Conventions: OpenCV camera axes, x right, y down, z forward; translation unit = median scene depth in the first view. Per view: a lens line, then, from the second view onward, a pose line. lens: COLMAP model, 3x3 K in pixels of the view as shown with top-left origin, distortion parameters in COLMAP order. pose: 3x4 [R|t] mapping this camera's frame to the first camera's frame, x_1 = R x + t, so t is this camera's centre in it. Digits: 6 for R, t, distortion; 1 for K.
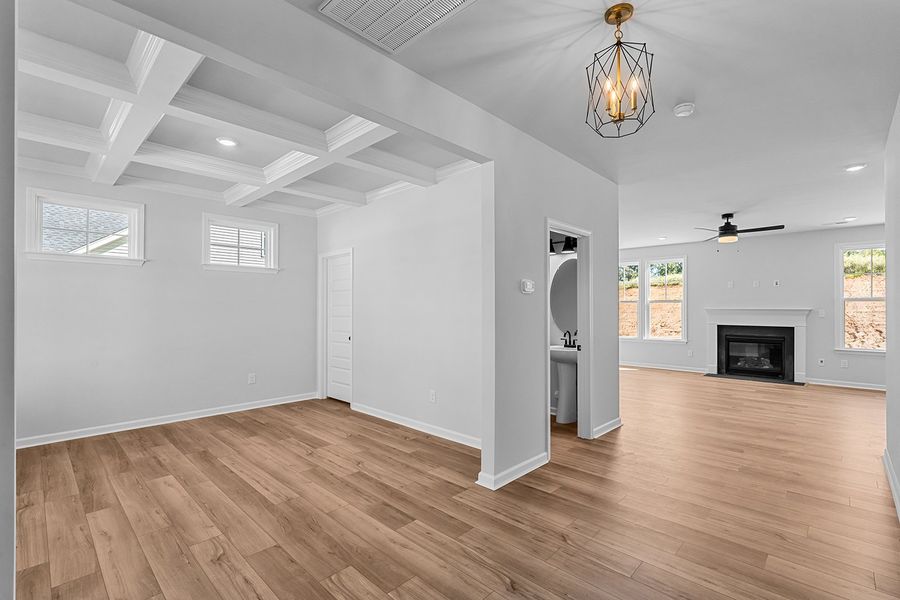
lens RADIAL K [[413.5, 0, 445.1], [0, 413.5, 303.5], [0, 0, 1]] dist [-0.002474, -0.002262]
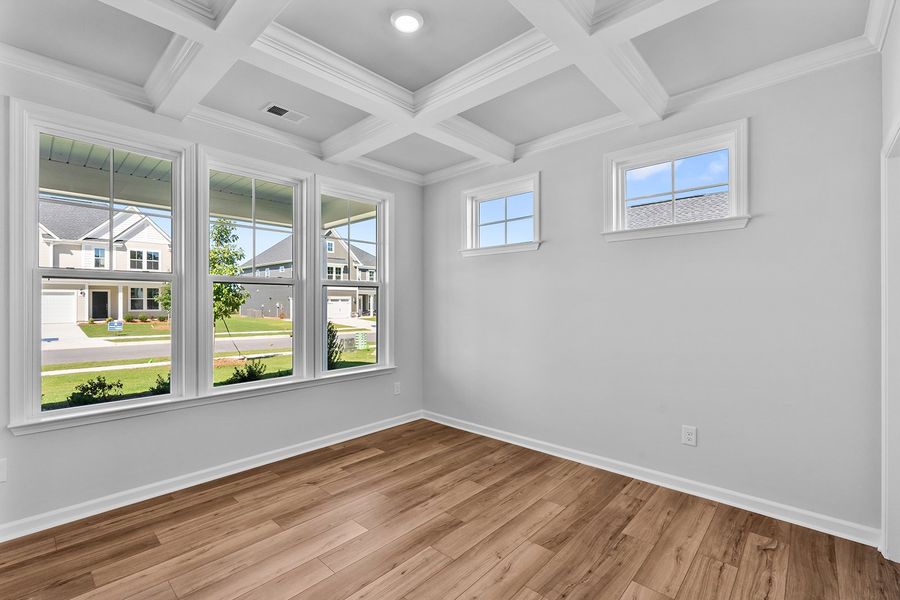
lens RADIAL K [[397.5, 0, 454.0], [0, 397.5, 300.6], [0, 0, 1]] dist [-0.009766, 0.000845]
pose [[0.034960, -0.005048, -0.999376, 0.037446], [0.014316, 0.999887, -0.004550, 0.011475], [0.999286, -0.014148, 0.035028, 0.954060]]
